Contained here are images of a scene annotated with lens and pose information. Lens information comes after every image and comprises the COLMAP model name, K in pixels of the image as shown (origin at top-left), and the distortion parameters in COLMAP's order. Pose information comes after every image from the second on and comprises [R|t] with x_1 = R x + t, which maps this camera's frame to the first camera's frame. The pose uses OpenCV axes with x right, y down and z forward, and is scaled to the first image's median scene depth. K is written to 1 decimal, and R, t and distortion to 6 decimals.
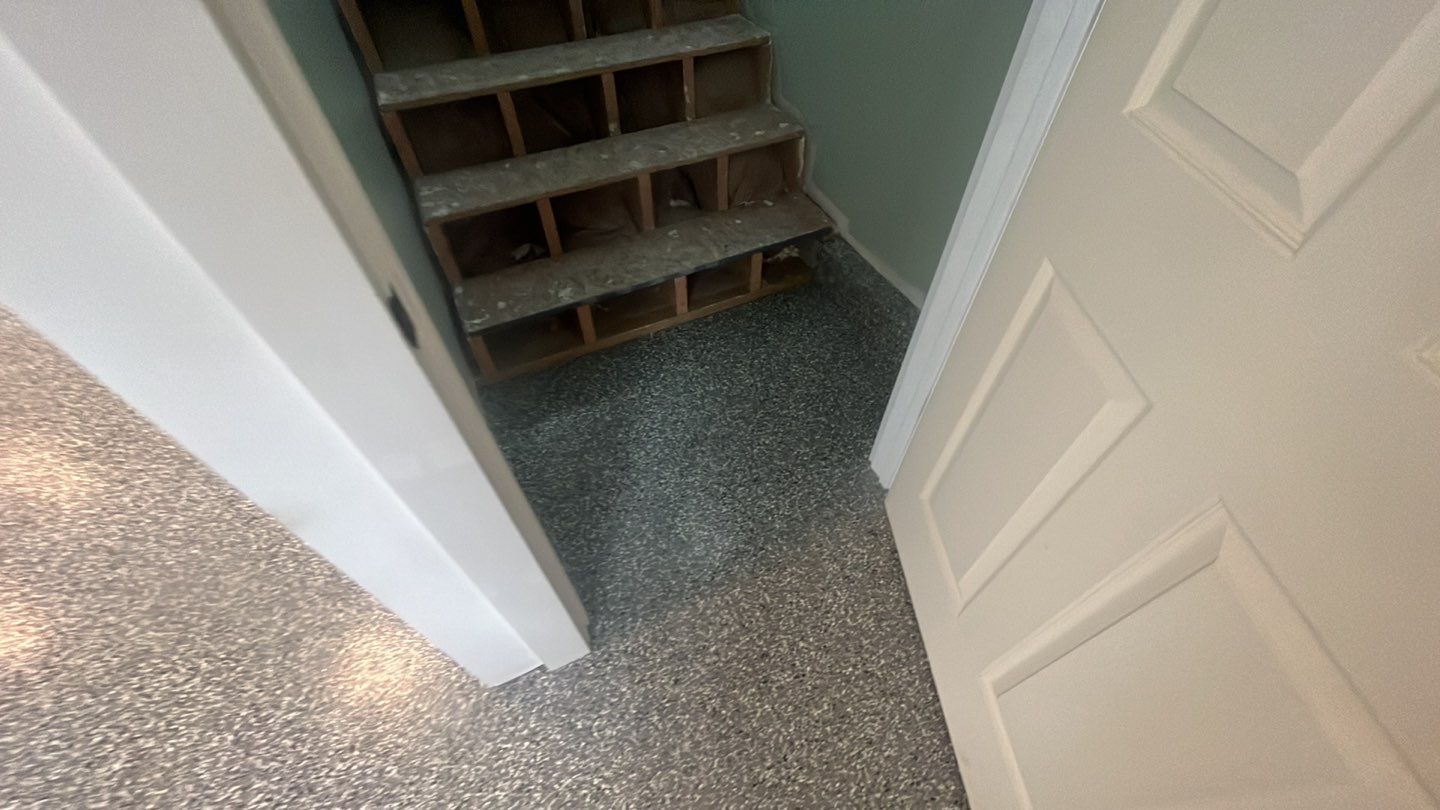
lens RADIAL K [[564.8, 0, 722.8], [0, 564.8, 407.9], [0, 0, 1]] dist [0.007113, -0.000775]
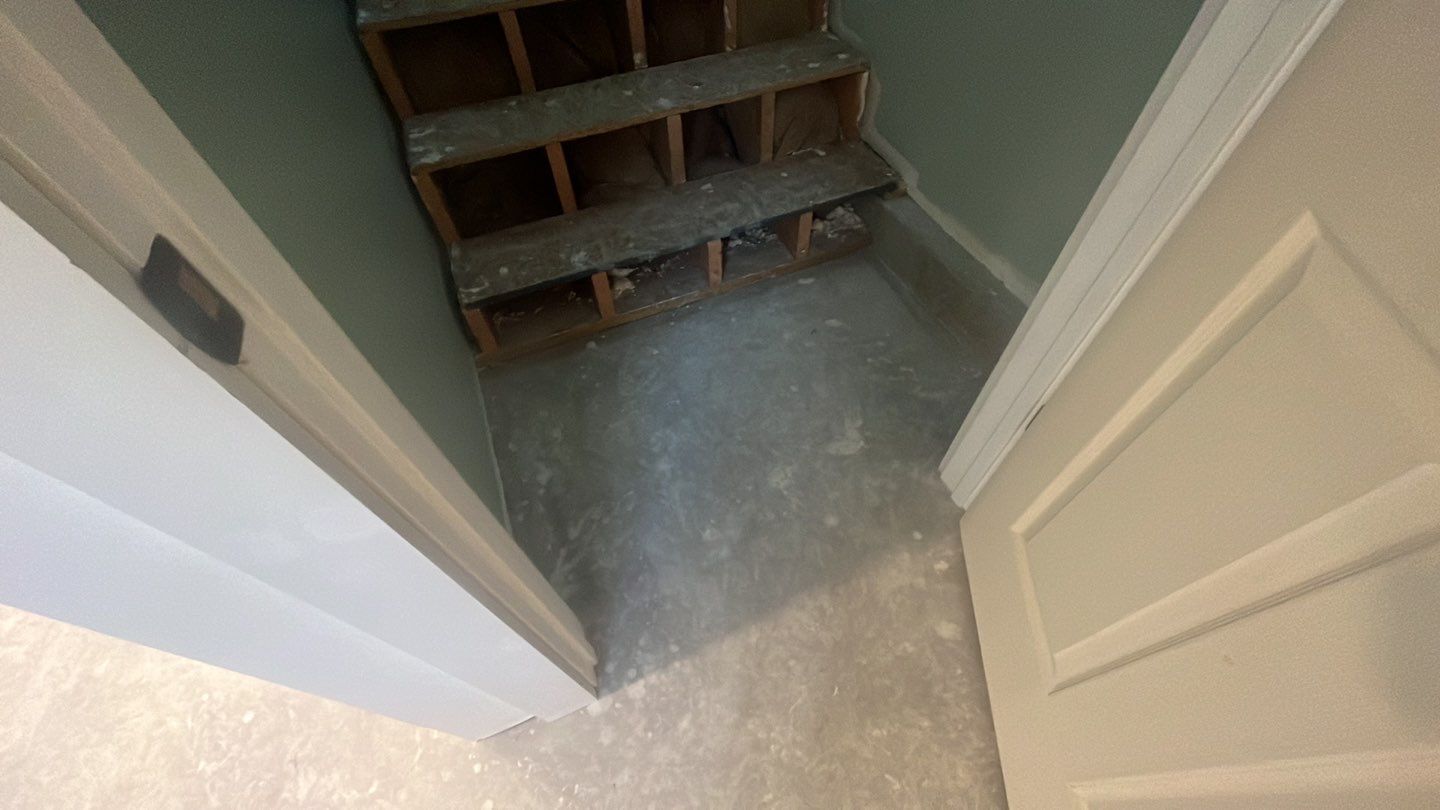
lens RADIAL K [[564.8, 0, 720.0], [0, 564.8, 404.9], [0, 0, 1]] dist [0.007113, -0.000775]
pose [[0.998055, 0.028655, -0.055357, -0.013191], [-0.025746, 0.998285, 0.052568, -0.032268], [0.056768, -0.051041, 0.997082, 0.151348]]
